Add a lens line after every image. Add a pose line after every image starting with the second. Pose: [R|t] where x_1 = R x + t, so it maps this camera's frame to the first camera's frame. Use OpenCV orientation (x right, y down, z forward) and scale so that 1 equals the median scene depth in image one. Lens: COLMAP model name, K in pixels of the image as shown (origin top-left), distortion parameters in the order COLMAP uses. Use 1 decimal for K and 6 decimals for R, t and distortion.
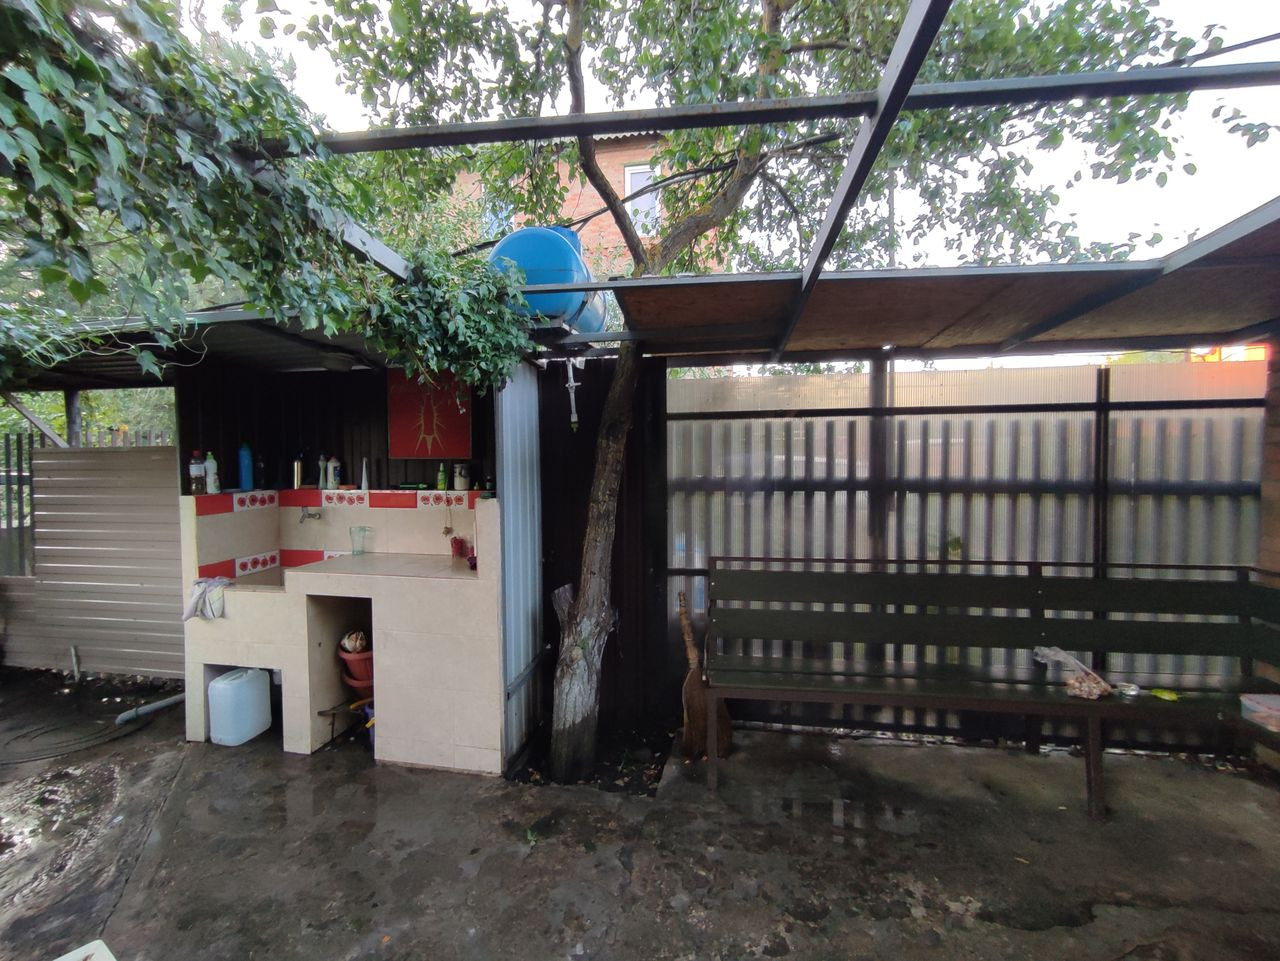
lens RADIAL K [[584.7, 0, 639.9], [0, 584.7, 478.8], [0, 0, 1]] dist [0.000439, 0.000395]
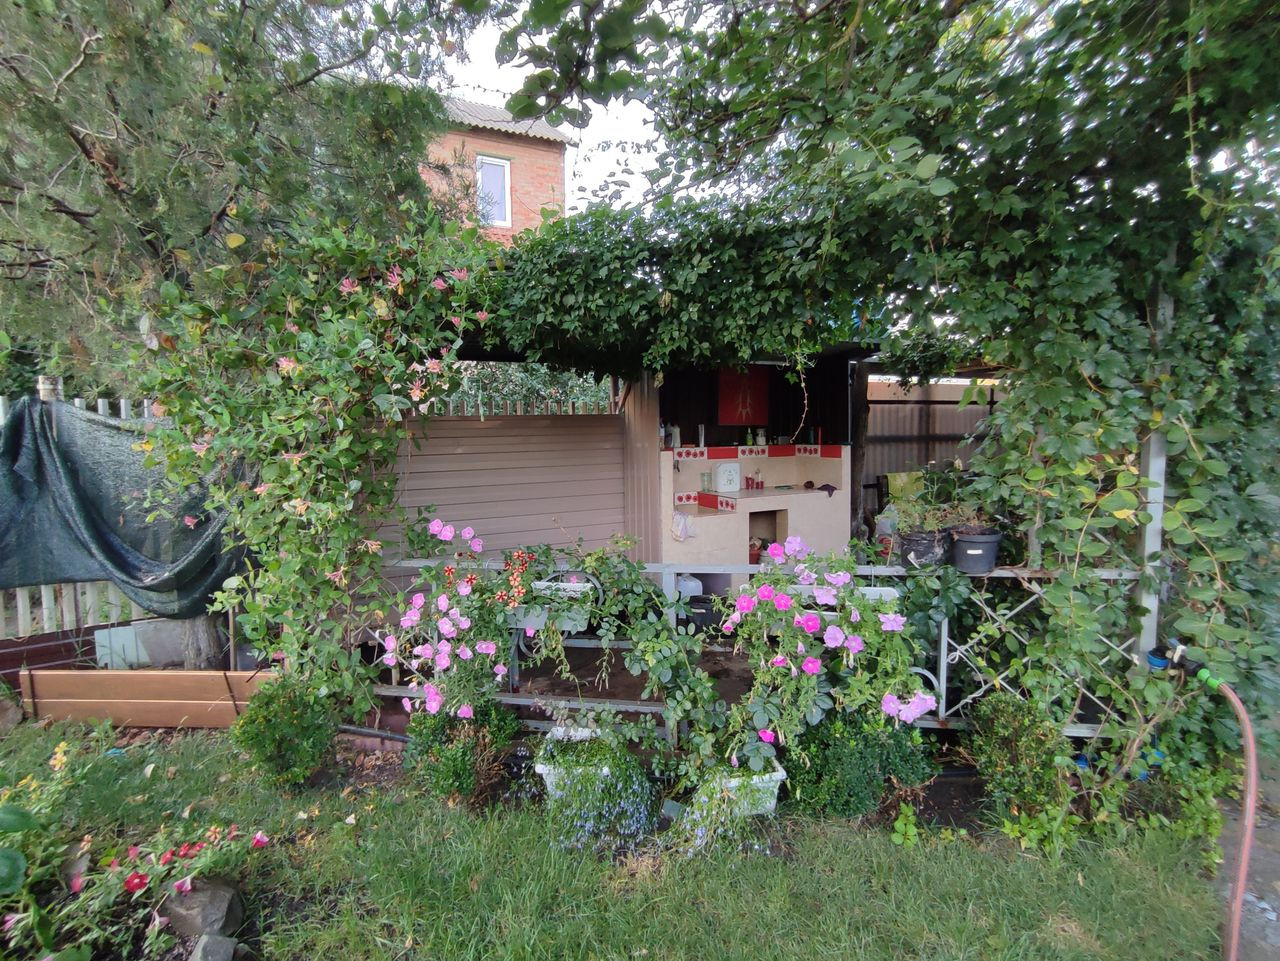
lens RADIAL K [[584.7, 0, 640.3], [0, 584.7, 478.7], [0, 0, 1]] dist [0.000439, 0.000395]
pose [[0.777717, -0.054508, 0.626247, -1.535484], [0.034814, 0.998439, 0.043669, 0.029327], [-0.627650, -0.012160, 0.778401, -0.012993]]
